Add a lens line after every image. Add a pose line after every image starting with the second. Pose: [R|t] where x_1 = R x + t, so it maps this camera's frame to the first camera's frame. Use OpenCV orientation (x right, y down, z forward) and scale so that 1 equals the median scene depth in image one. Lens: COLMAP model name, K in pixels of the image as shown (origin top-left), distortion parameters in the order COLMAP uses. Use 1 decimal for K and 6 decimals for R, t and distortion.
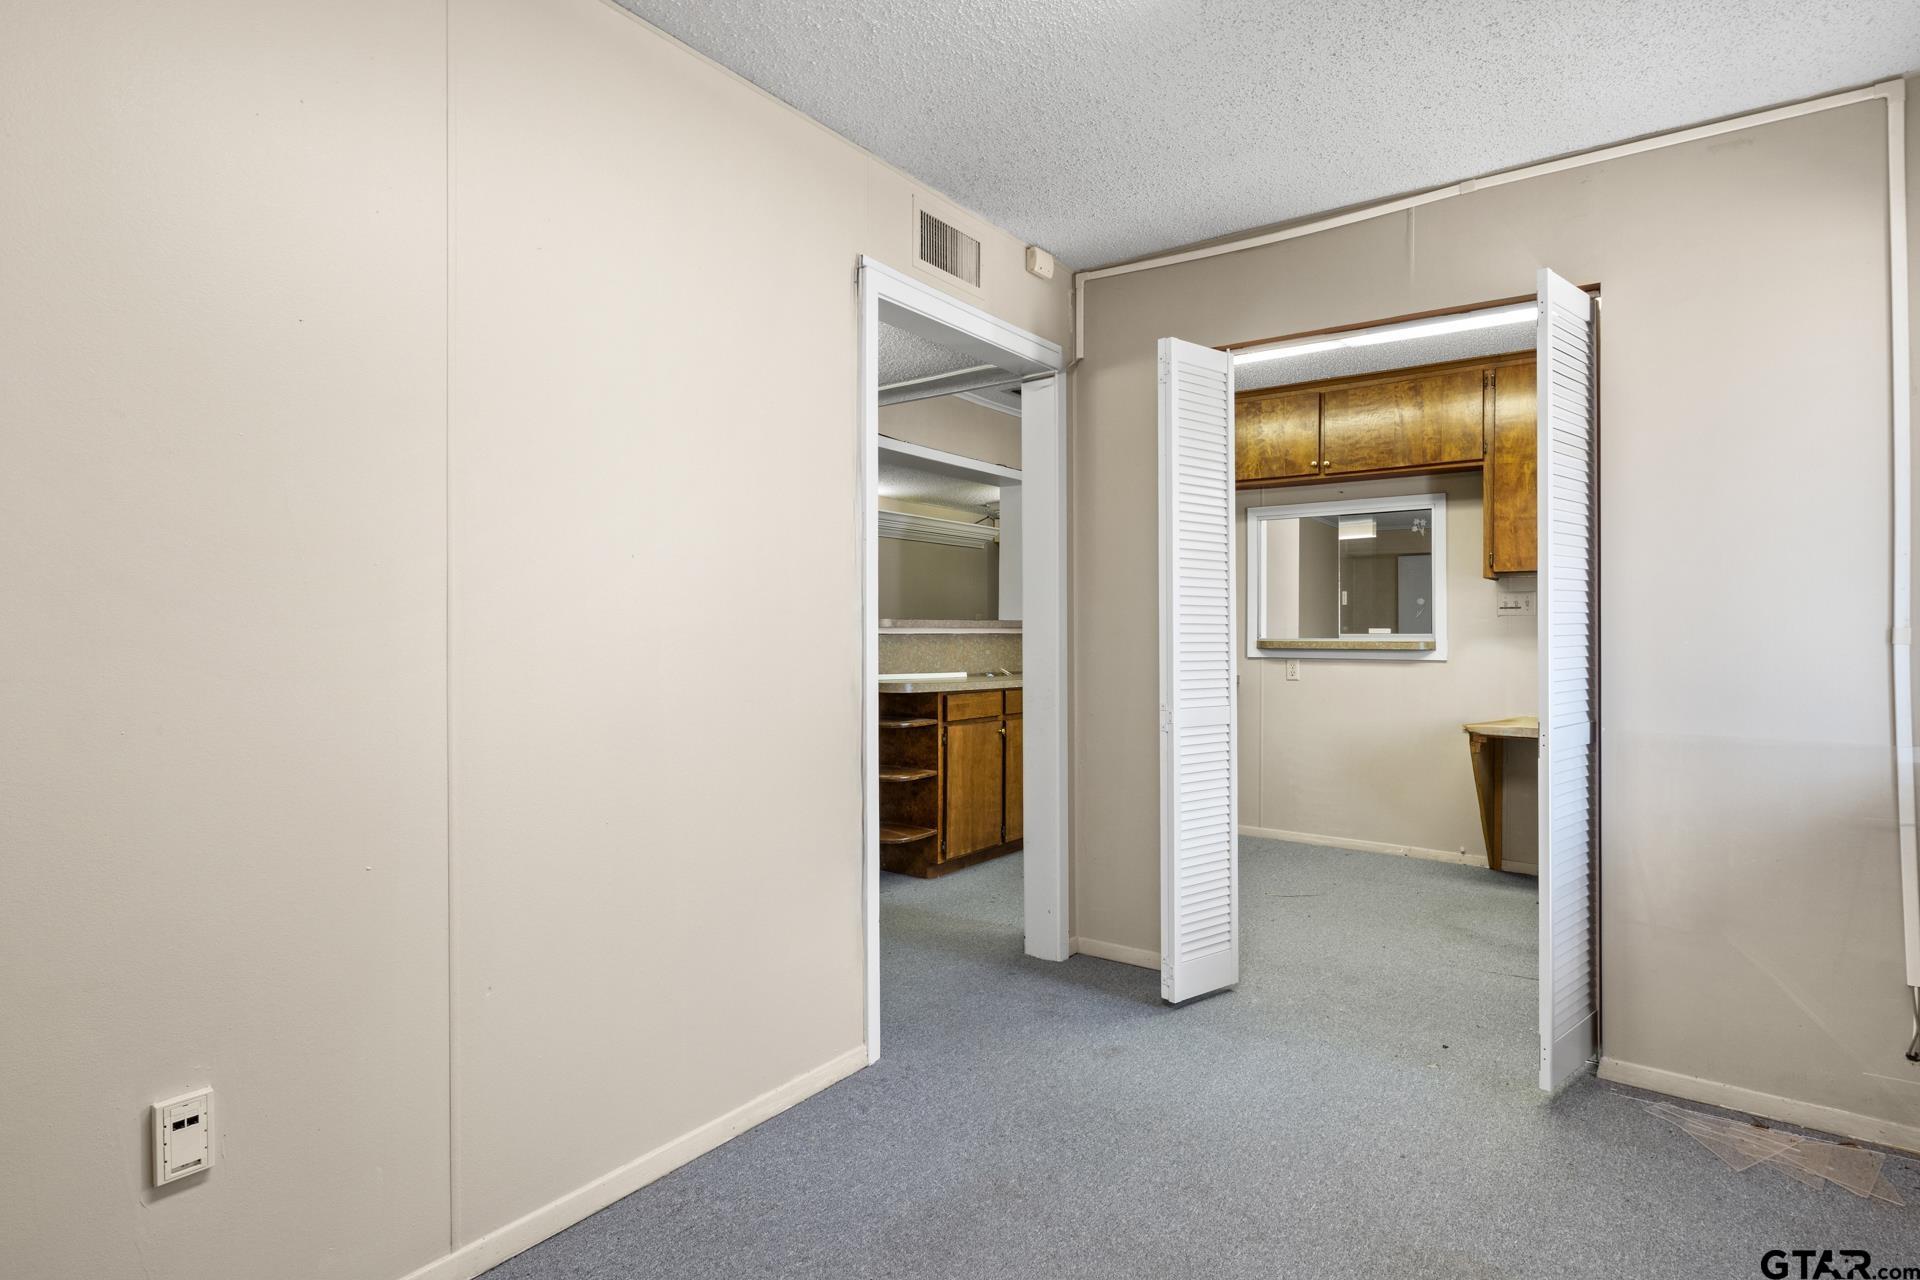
lens RADIAL K [[968.9, 0, 964.5], [0, 968.9, 638.4], [0, 0, 1]] dist [-0.004465, 0.000174]
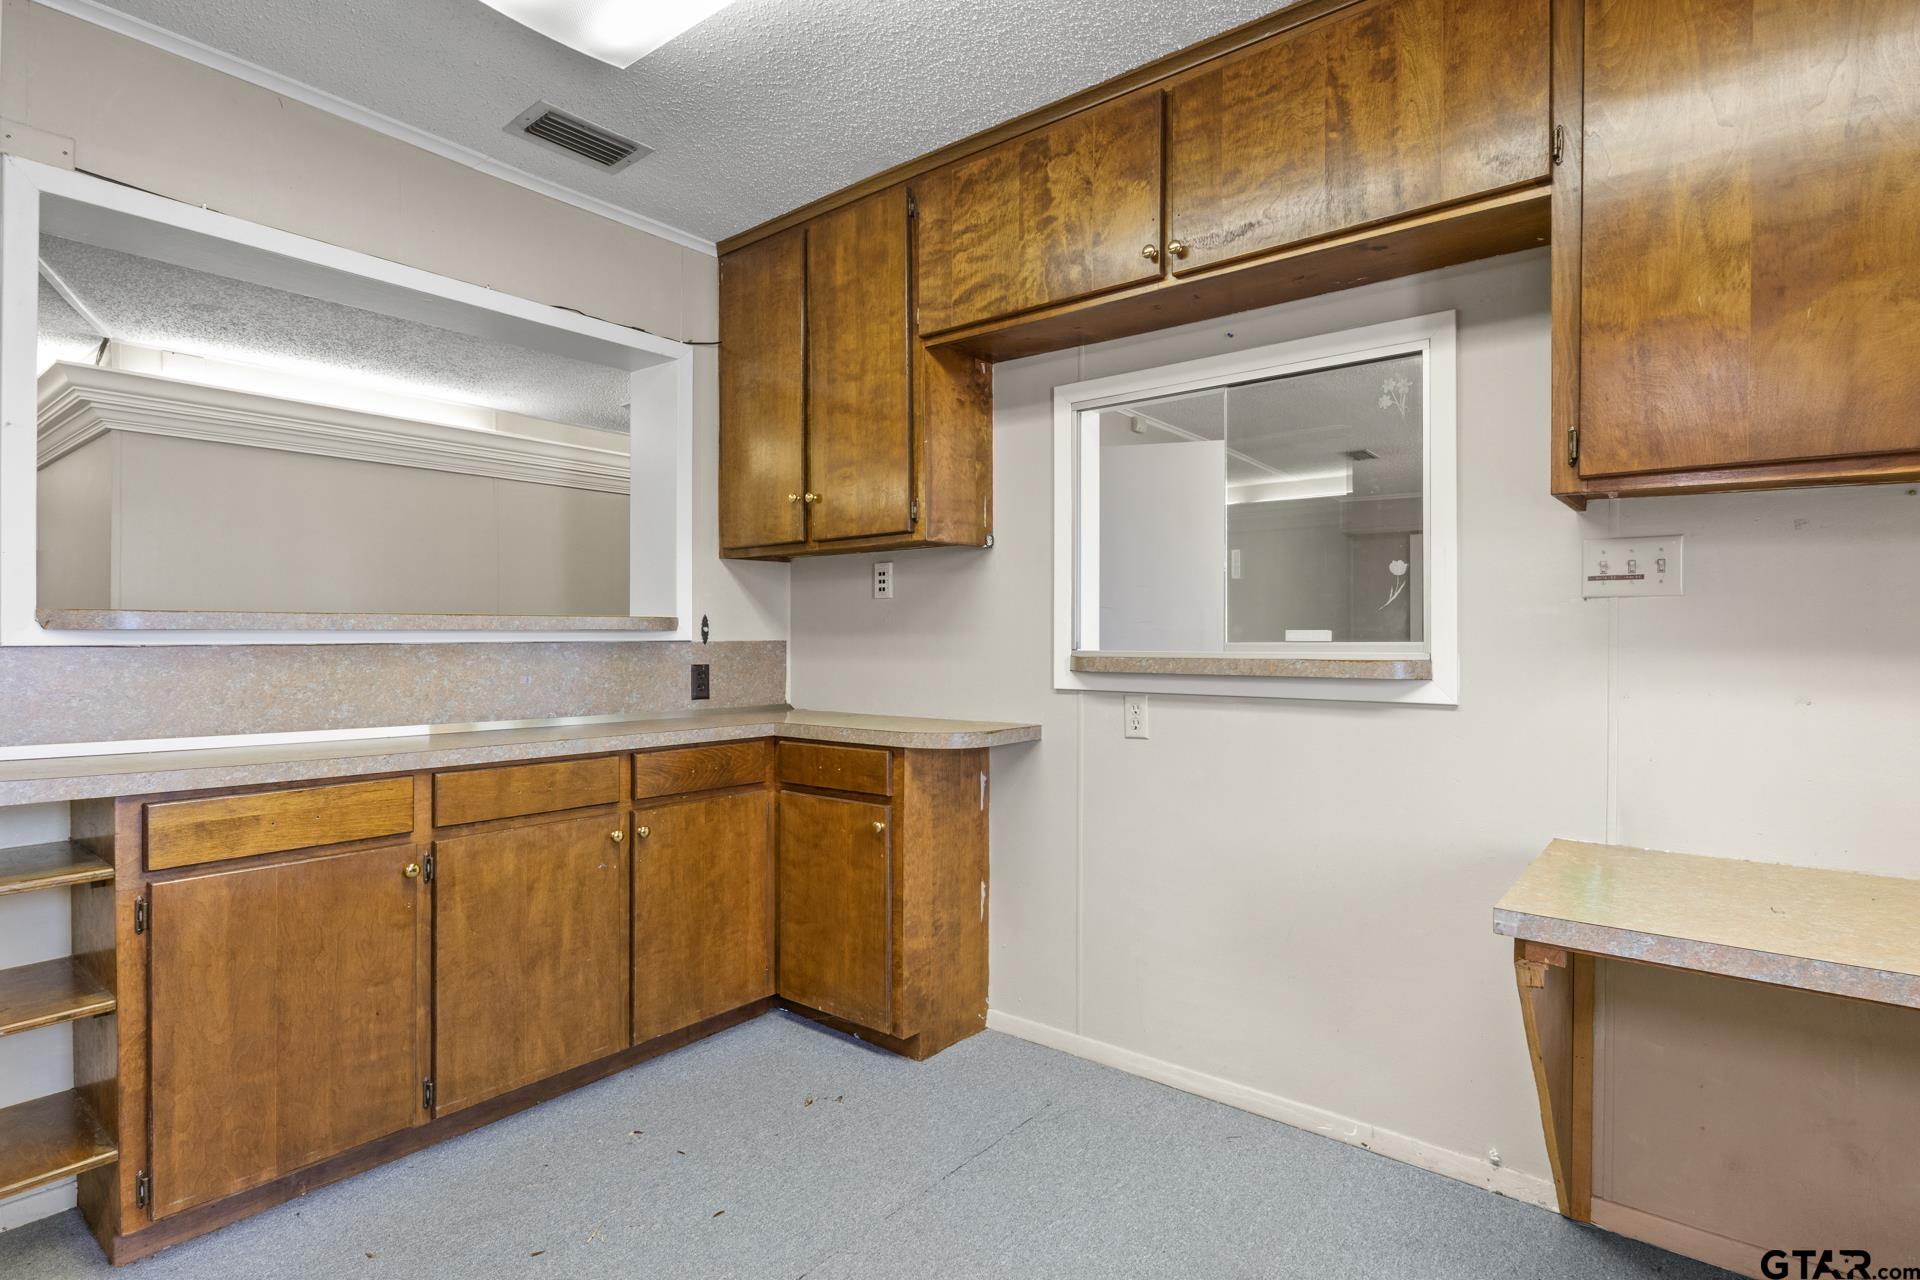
lens RADIAL K [[968.9, 0, 960.8], [0, 968.9, 648.4], [0, 0, 1]] dist [-0.004465, 0.000174]
pose [[0.999521, -0.001585, -0.030897, 0.293675], [0.001768, 0.999981, 0.005897, -0.004773], [0.030887, -0.005949, 0.999505, 0.568972]]
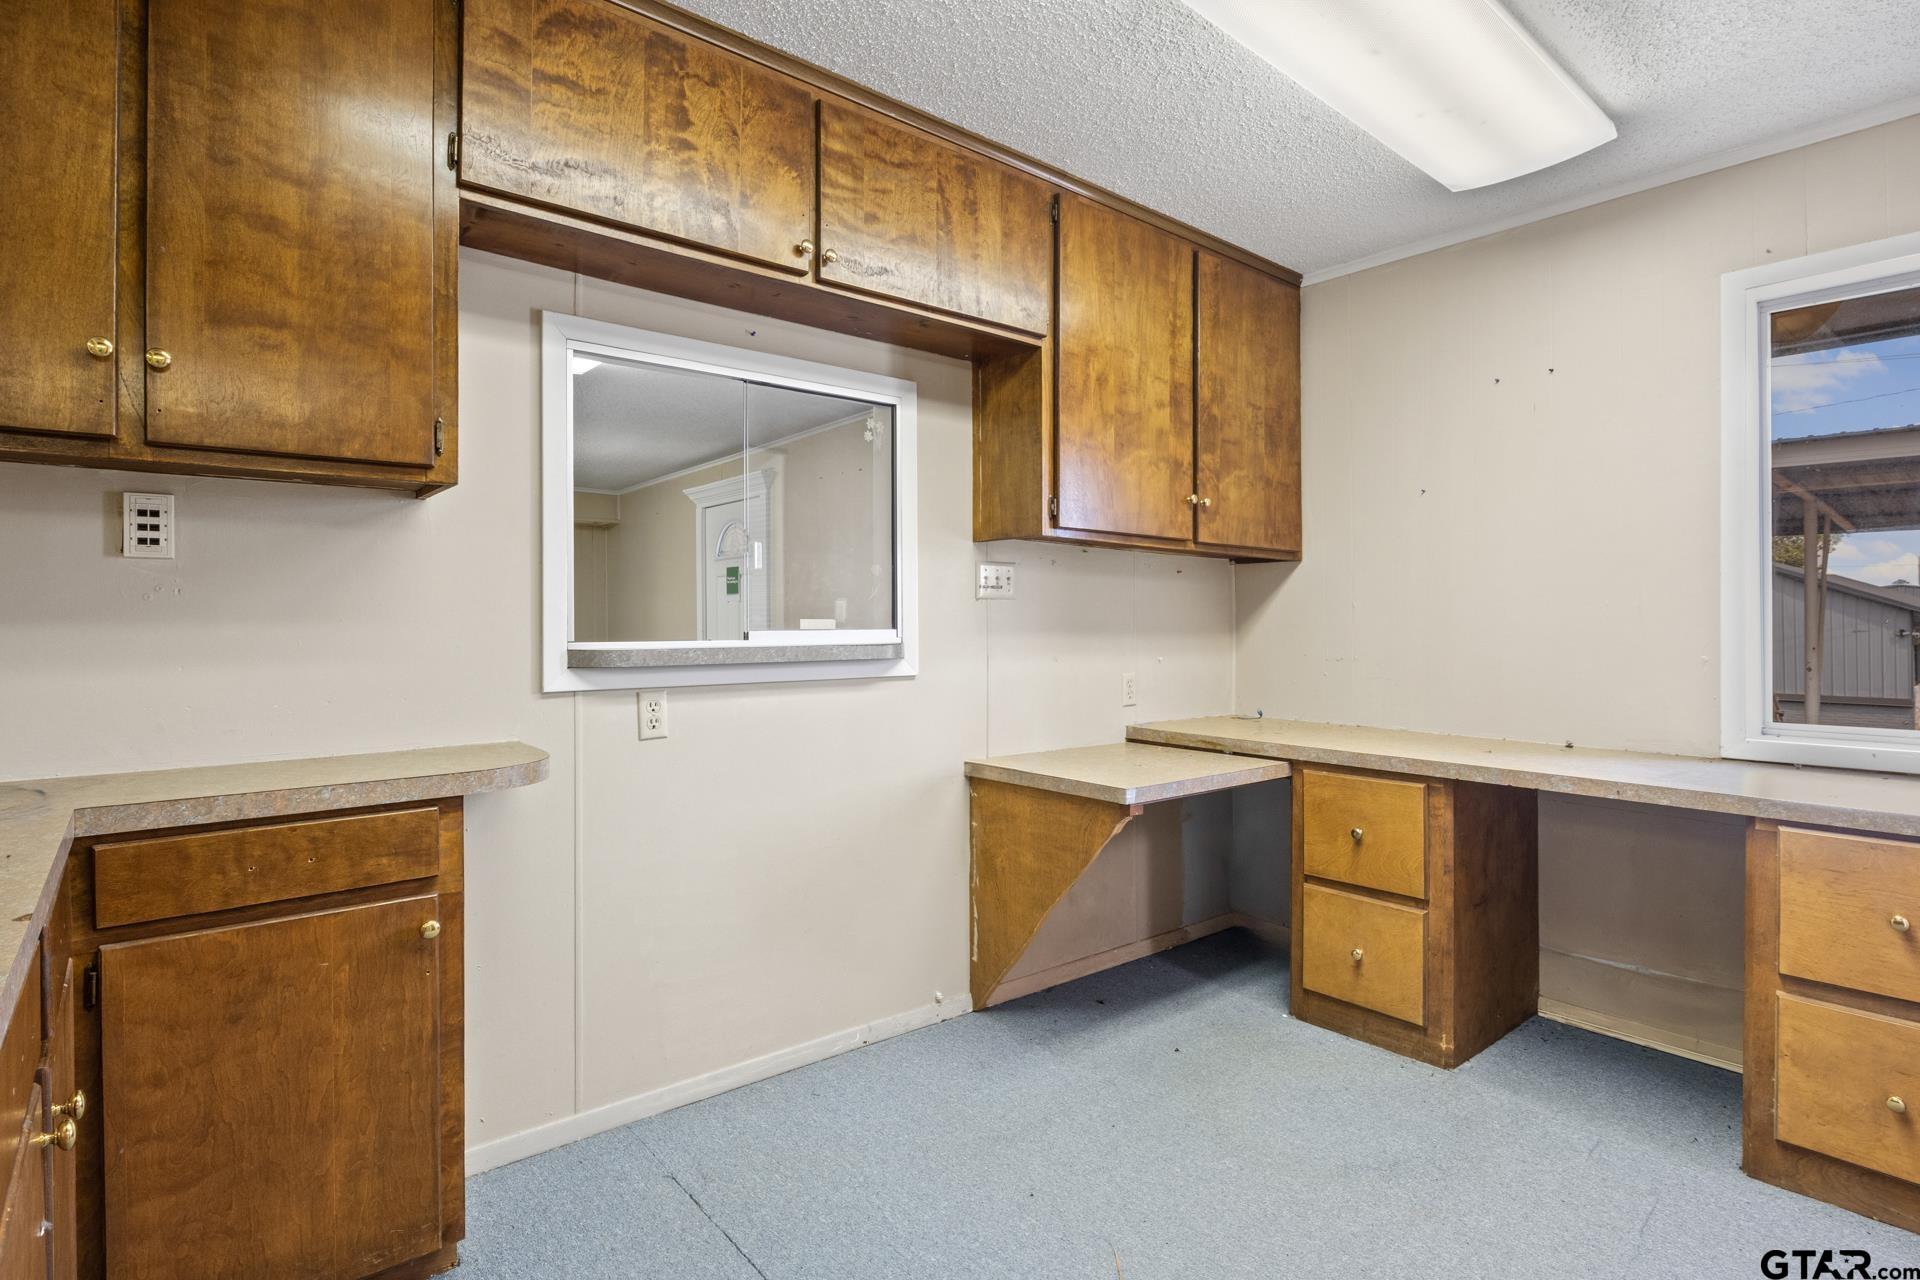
lens RADIAL K [[968.9, 0, 966.3], [0, 968.9, 620.2], [0, 0, 1]] dist [-0.004465, 0.000174]
pose [[0.226026, -0.002543, 0.974118, -0.054417], [0.005608, 0.999983, 0.001309, -0.010347], [-0.974105, 0.005167, 0.226036, 0.842274]]
